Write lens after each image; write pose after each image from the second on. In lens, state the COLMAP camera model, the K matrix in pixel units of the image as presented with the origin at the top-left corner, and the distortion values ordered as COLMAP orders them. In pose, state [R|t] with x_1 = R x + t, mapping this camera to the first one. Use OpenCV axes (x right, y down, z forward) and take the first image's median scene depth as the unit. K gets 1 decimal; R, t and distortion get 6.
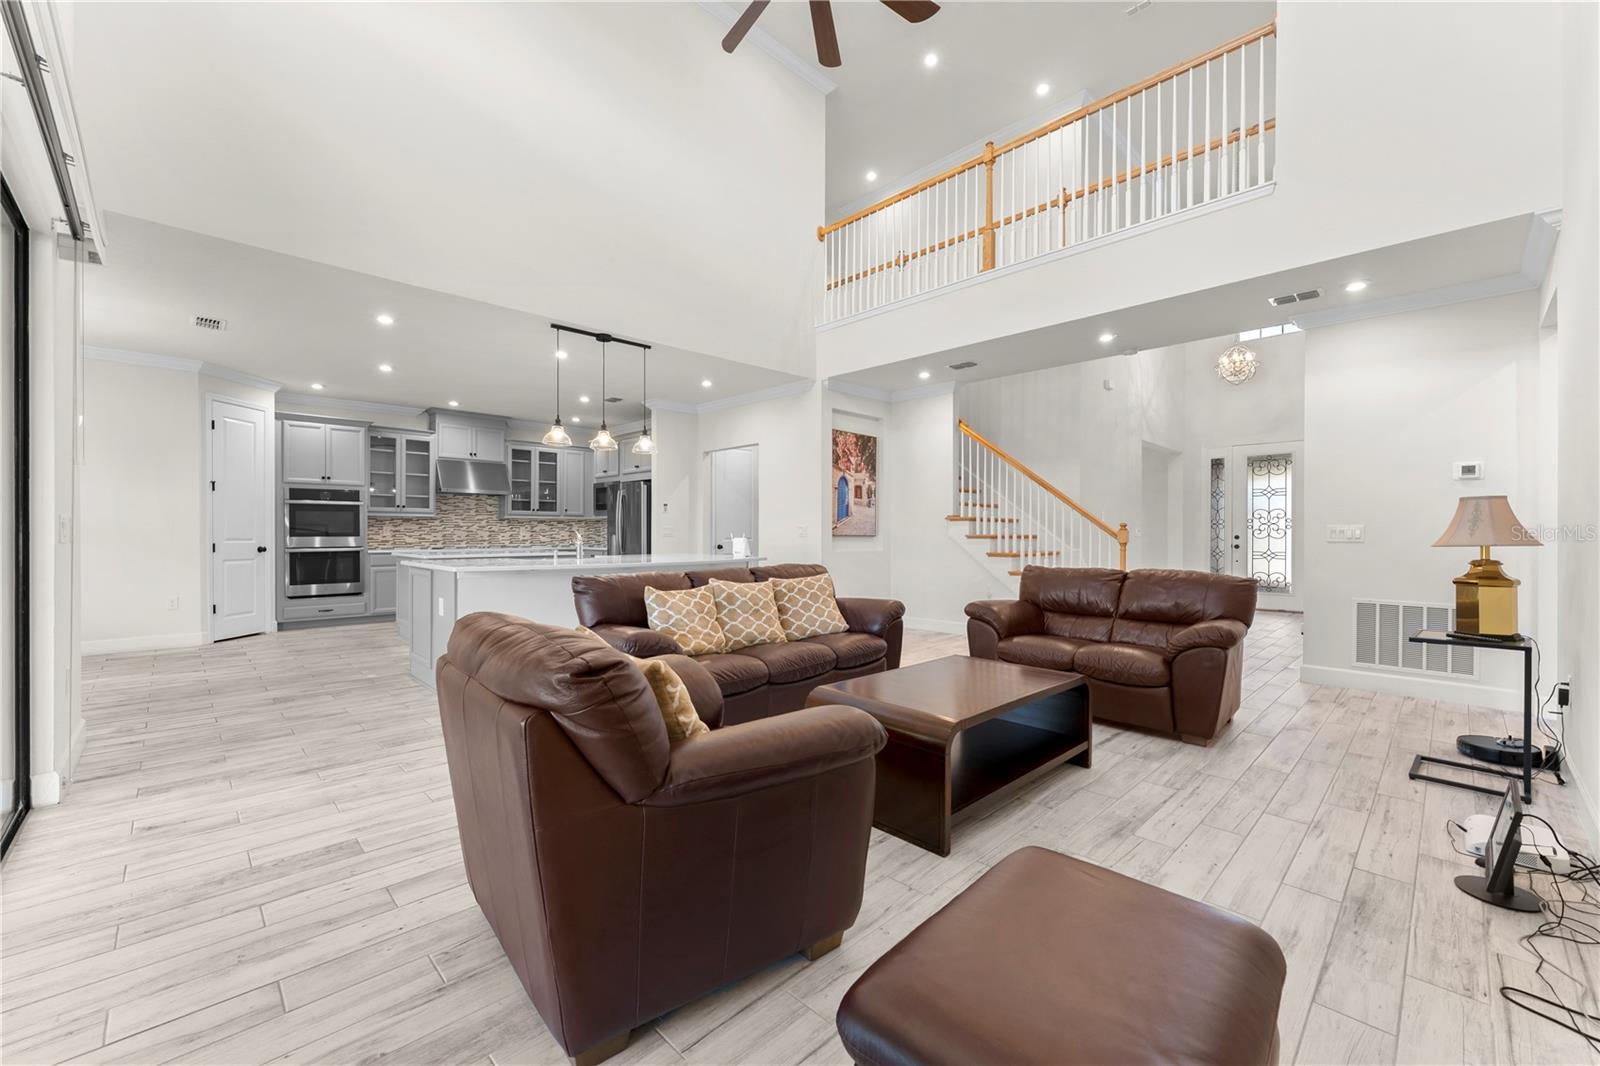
lens RADIAL K [[645.1, 0, 806.9], [0, 645.1, 535.0], [0, 0, 1]] dist [-0.002631, -0.000144]
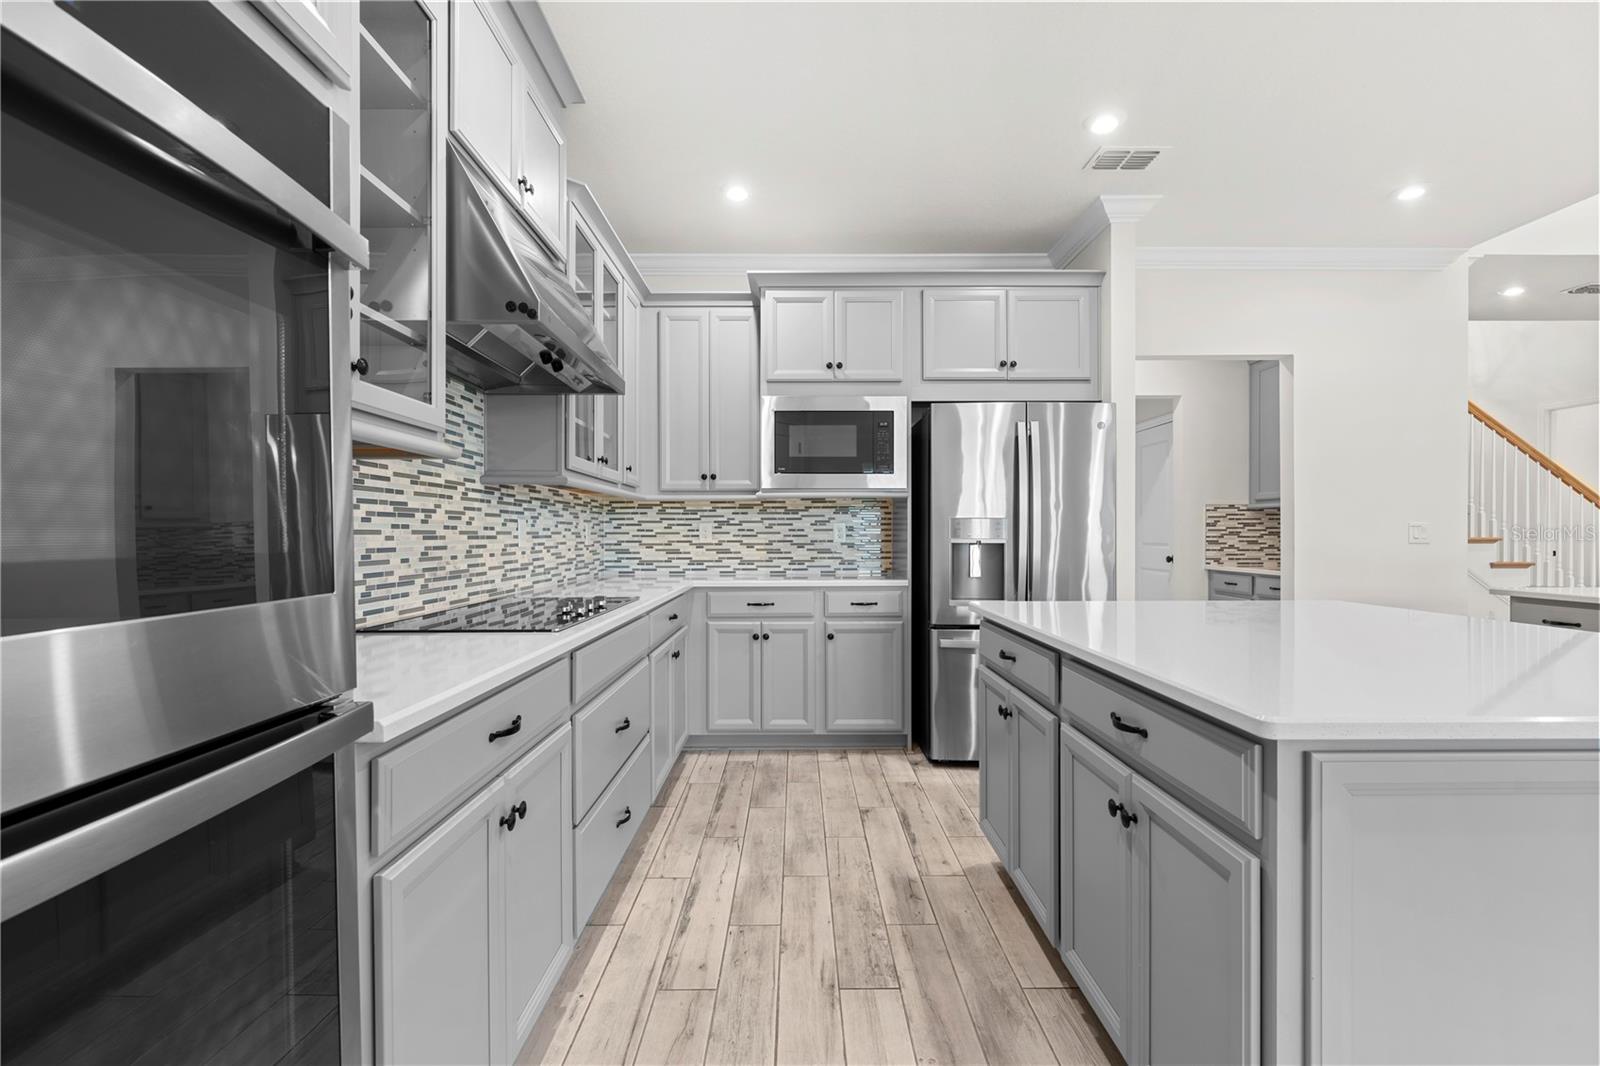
lens RADIAL K [[715.6, 0, 797.3], [0, 715.6, 535.5], [0, 0, 1]] dist [0.004081, -0.002050]
pose [[0.700816, -0.004477, 0.713328, -0.742866], [0.006638, 0.999978, -0.000245, -0.005767], [-0.713312, 0.004907, 0.700830, 0.898920]]
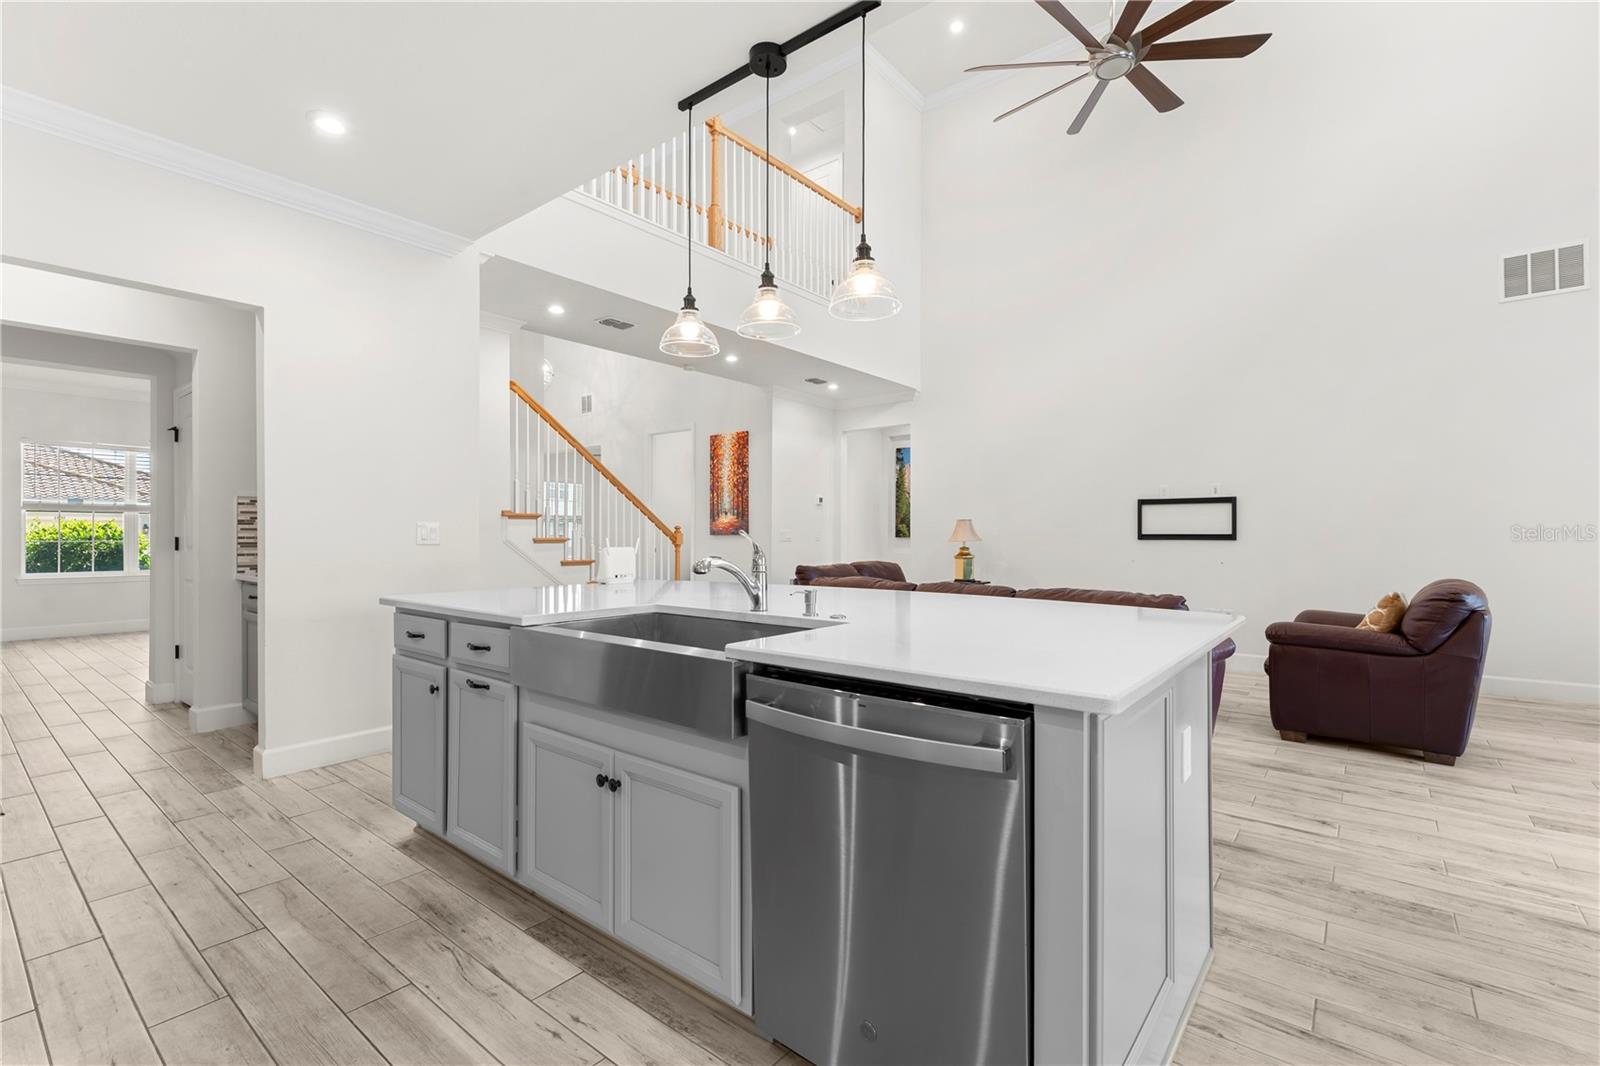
lens RADIAL K [[715.6, 0, 797.6], [0, 715.6, 534.8], [0, 0, 1]] dist [0.004081, -0.002050]
pose [[-0.114639, -0.001739, 0.993406, -0.547828], [0.002880, 0.999994, 0.002083, -0.004143], [-0.993403, 0.003099, -0.114633, 0.739575]]
